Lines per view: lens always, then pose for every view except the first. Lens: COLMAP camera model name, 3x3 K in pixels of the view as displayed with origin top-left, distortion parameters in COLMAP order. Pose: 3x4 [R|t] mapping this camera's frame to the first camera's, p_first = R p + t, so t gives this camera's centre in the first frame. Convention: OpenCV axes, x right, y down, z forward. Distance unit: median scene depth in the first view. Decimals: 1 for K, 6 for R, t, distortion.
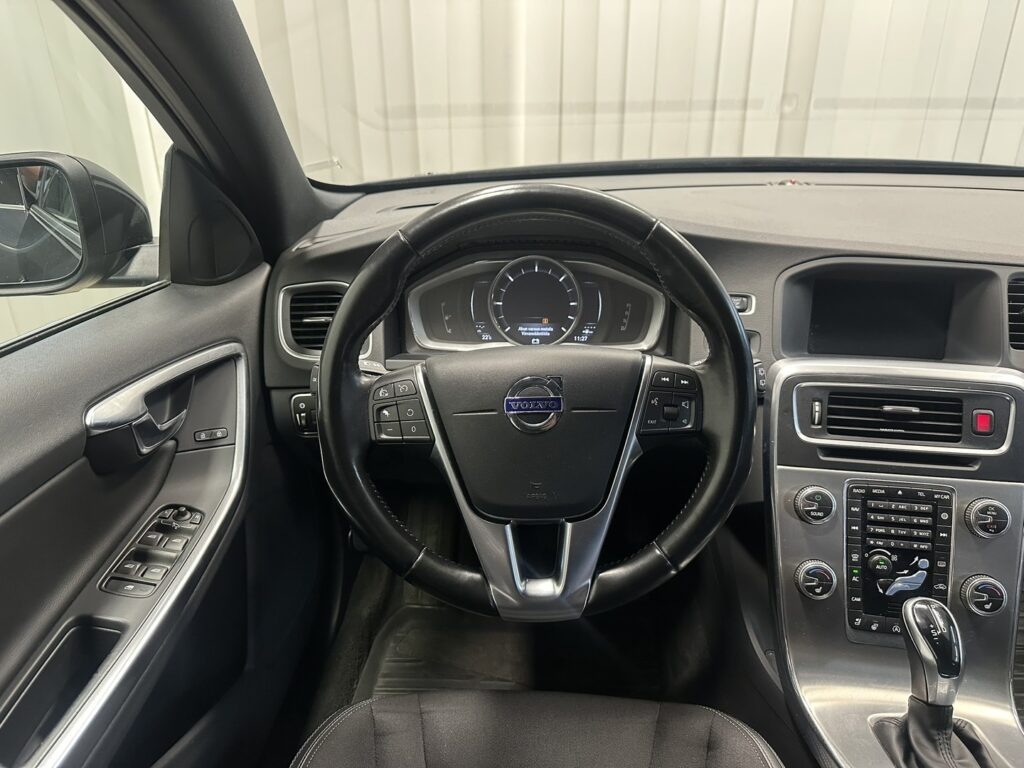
lens RADIAL K [[732.7, 0, 512.0], [0, 732.7, 384.0], [0, 0, 1]] dist [-0.002109, -0.008221]
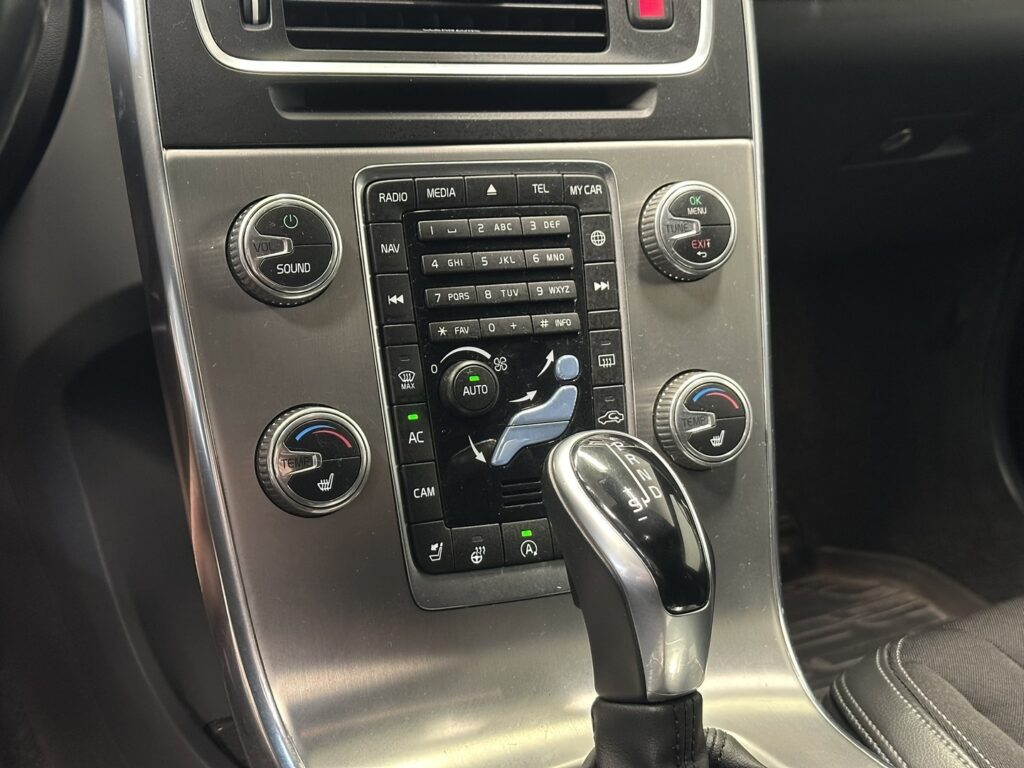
lens RADIAL K [[1417.8, 0, 512.0], [0, 1417.8, 384.0], [0, 0, 1]] dist [0.151036, -0.031111]
pose [[0.835000, -0.135162, 0.533391, 0.140099], [0.115472, 0.990819, 0.070309, 0.196987], [-0.537997, 0.002883, 0.842942, 0.386210]]
